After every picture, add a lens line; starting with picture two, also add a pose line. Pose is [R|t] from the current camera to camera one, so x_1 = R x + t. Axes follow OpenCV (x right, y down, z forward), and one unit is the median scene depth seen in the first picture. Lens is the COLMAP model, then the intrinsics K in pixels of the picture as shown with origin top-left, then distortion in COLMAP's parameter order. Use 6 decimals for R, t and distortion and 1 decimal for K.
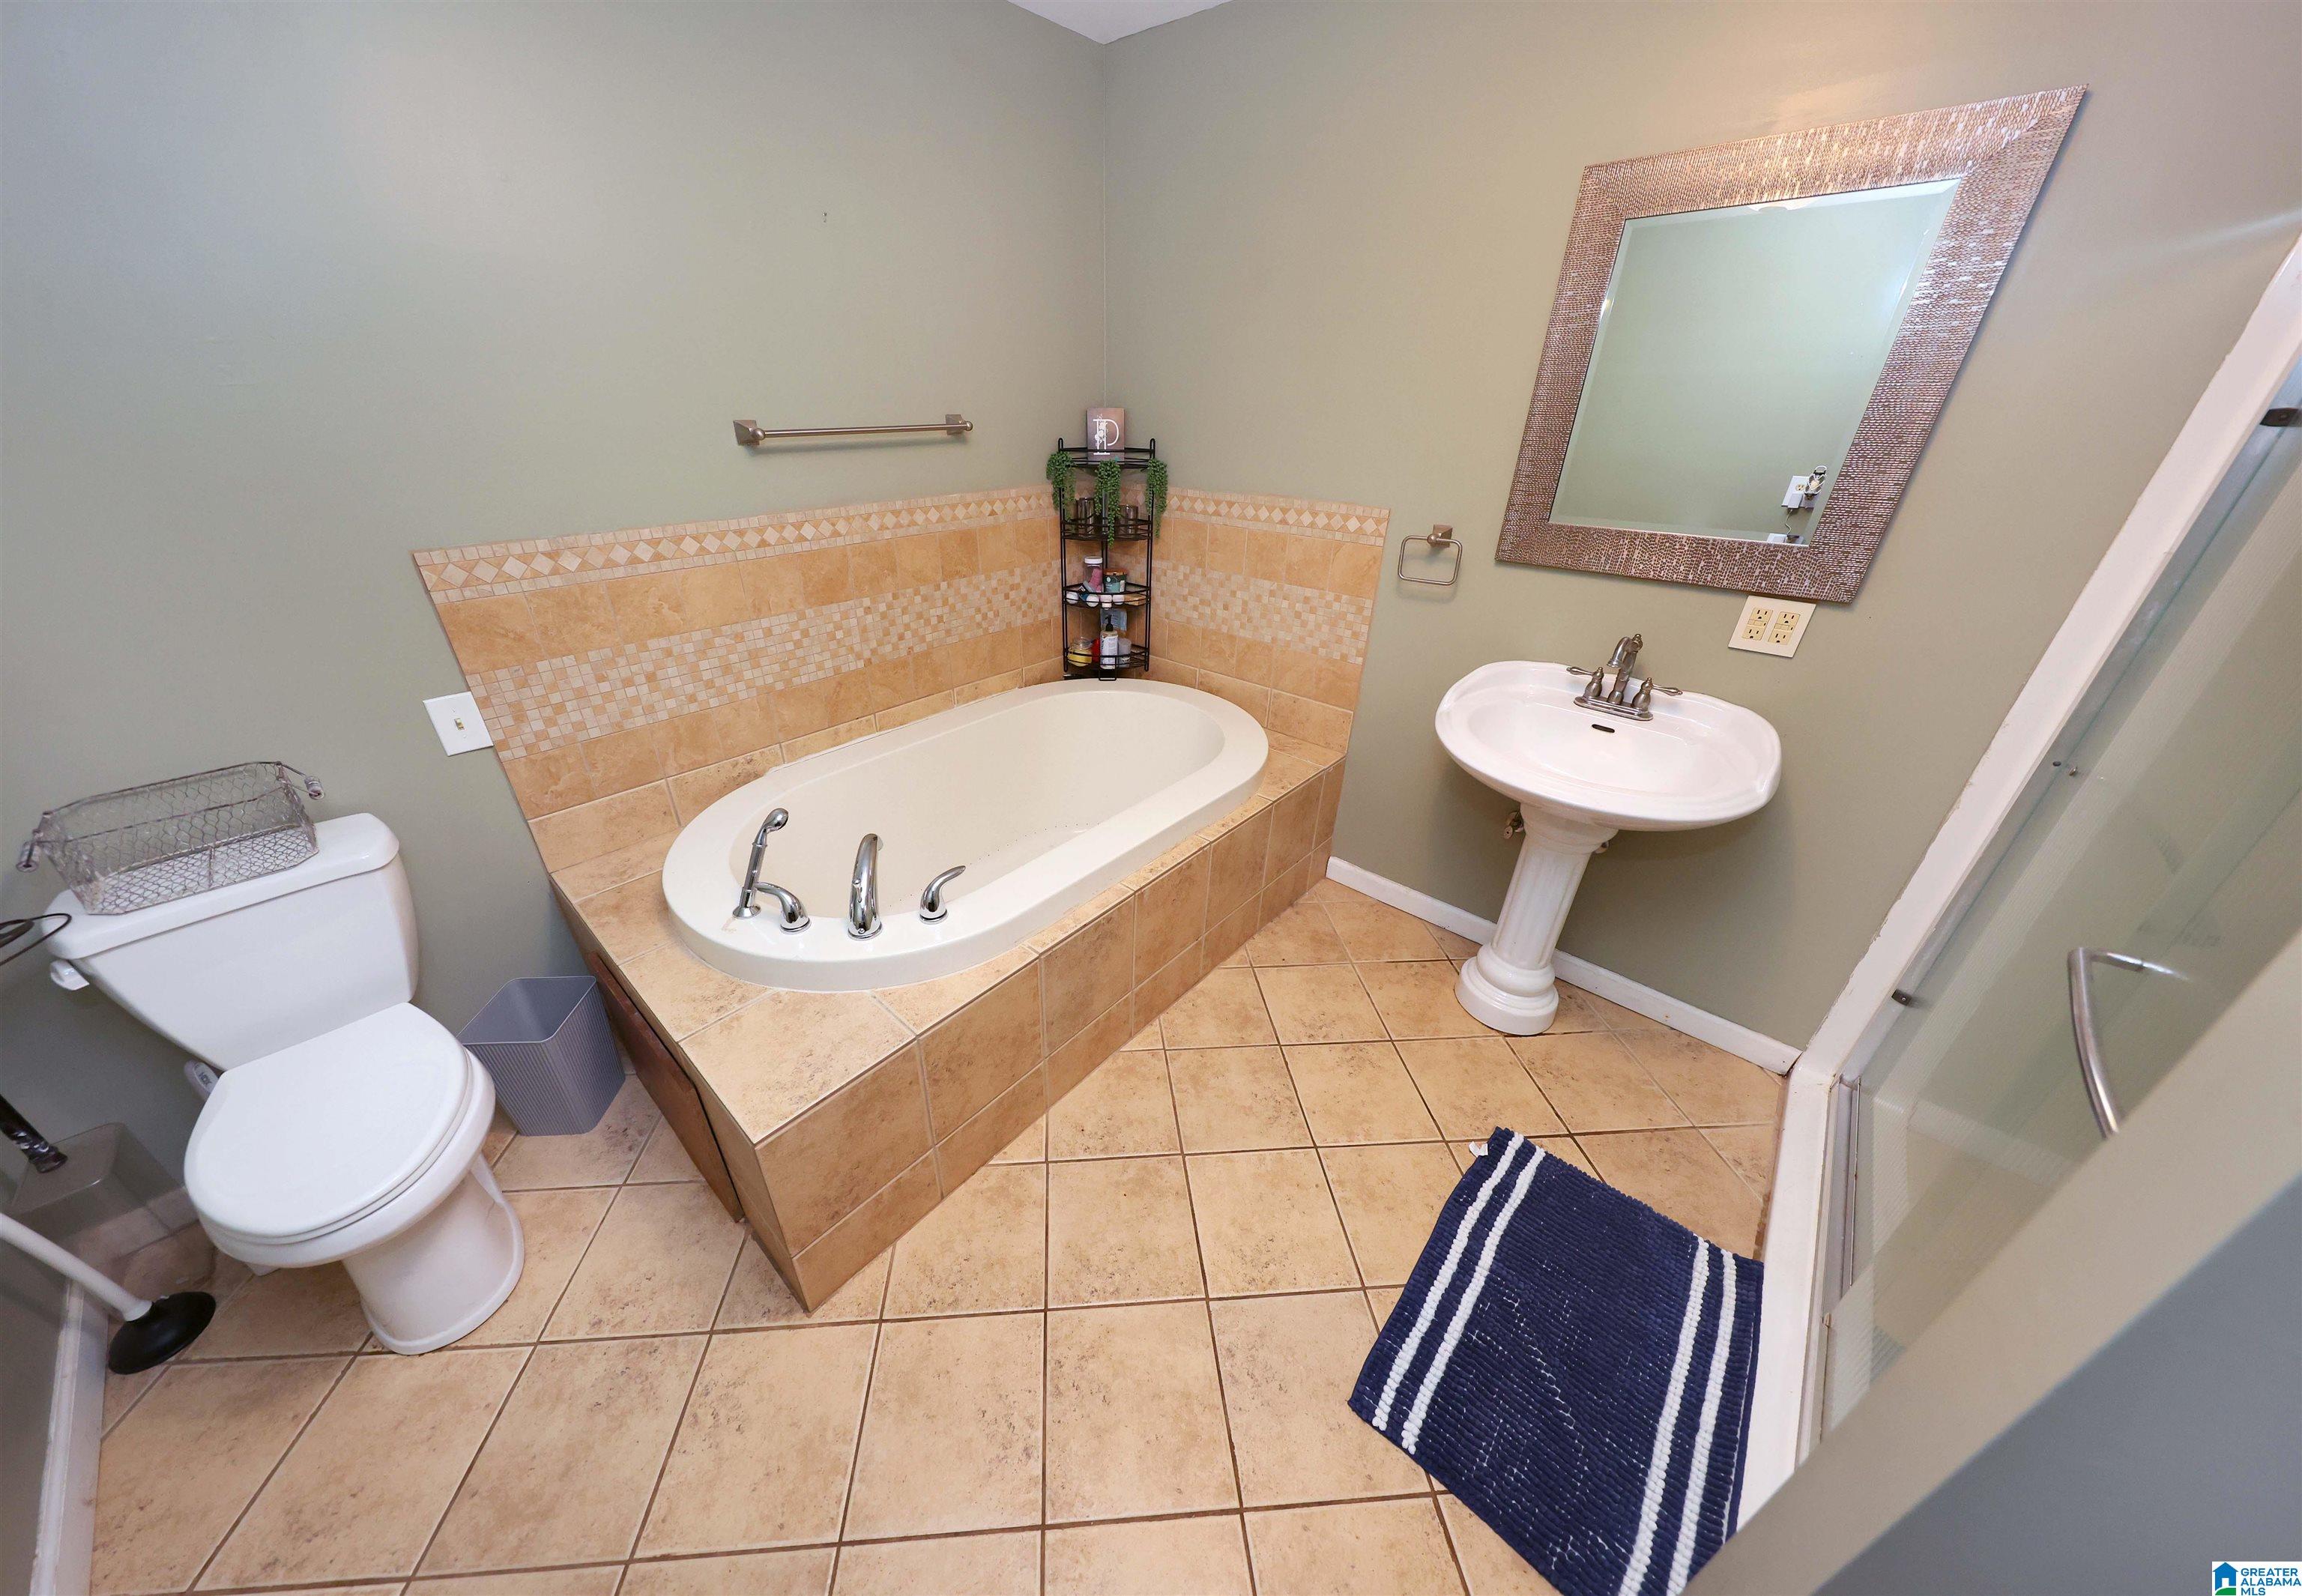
lens RADIAL K [[755.0, 0, 1132.2], [0, 755.0, 796.0], [0, 0, 1]] dist [0.002347, -0.000005]
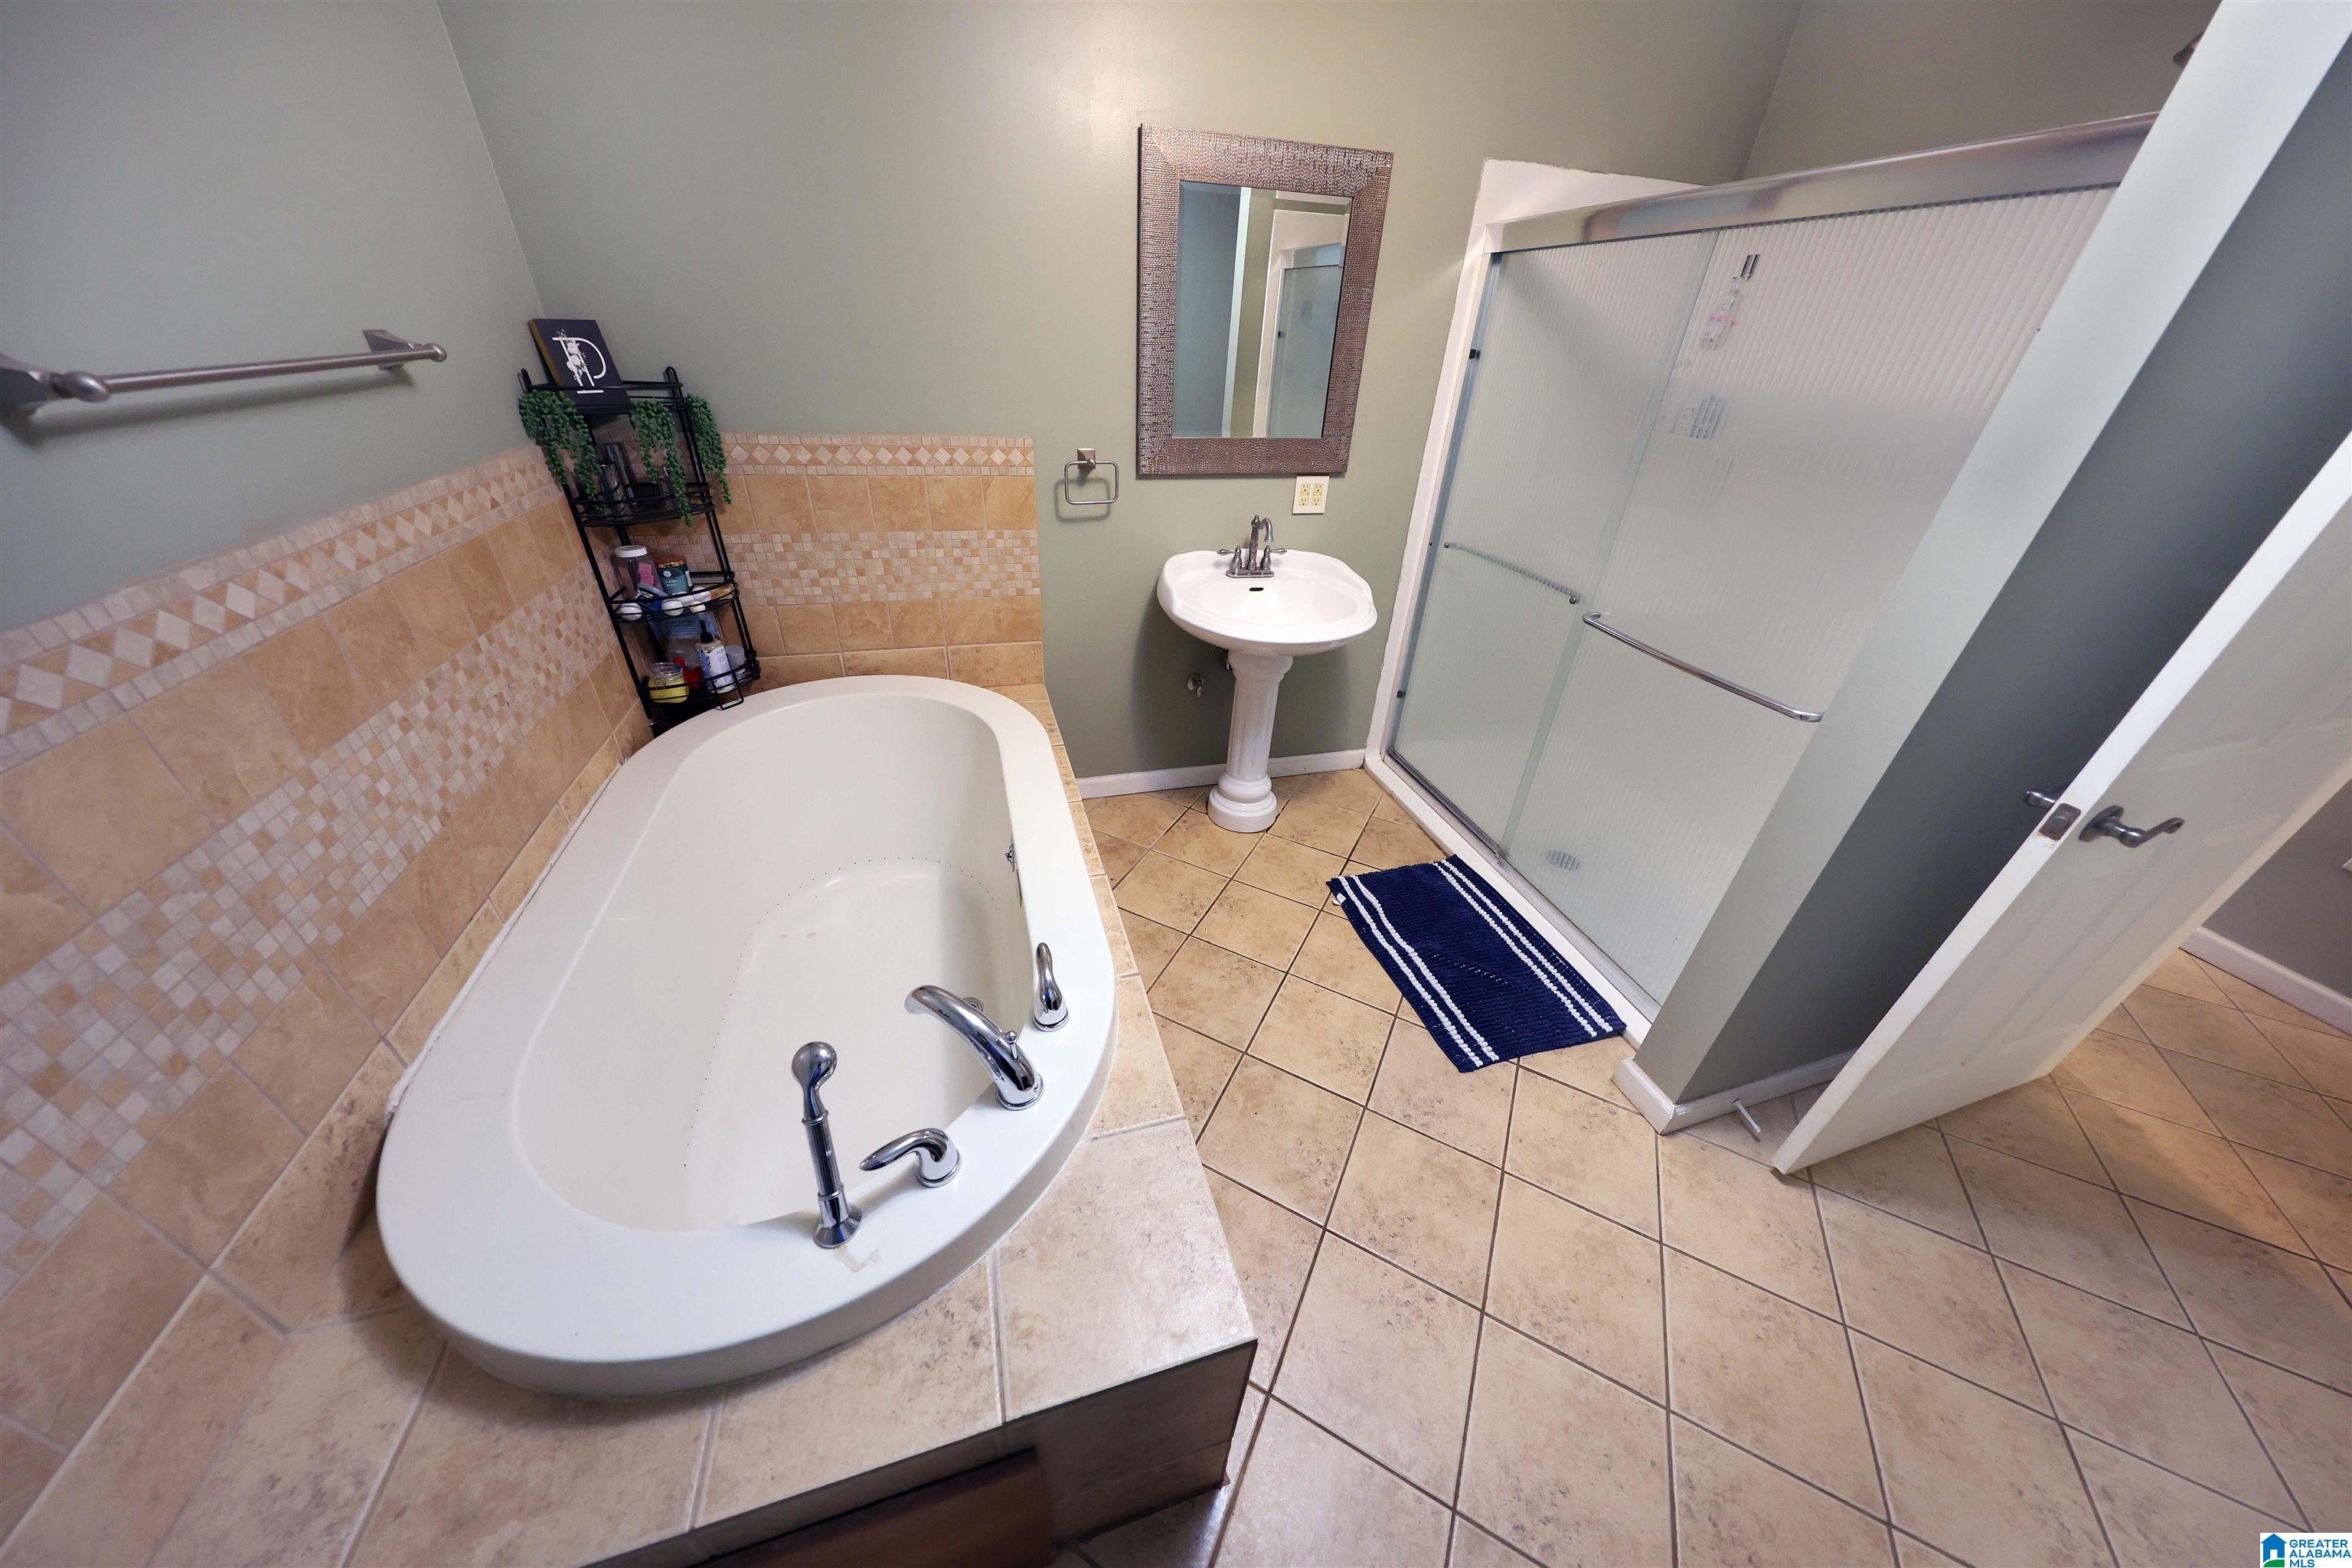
lens RADIAL K [[731.2, 0, 1175.3], [0, 731.2, 778.9], [0, 0, 1]] dist [-0.000166, -0.000180]
pose [[0.522631, -0.431007, 0.735588, -0.465802], [0.362306, 0.893297, 0.265998, -0.156546], [-0.771746, 0.127489, 0.623021, 0.286746]]
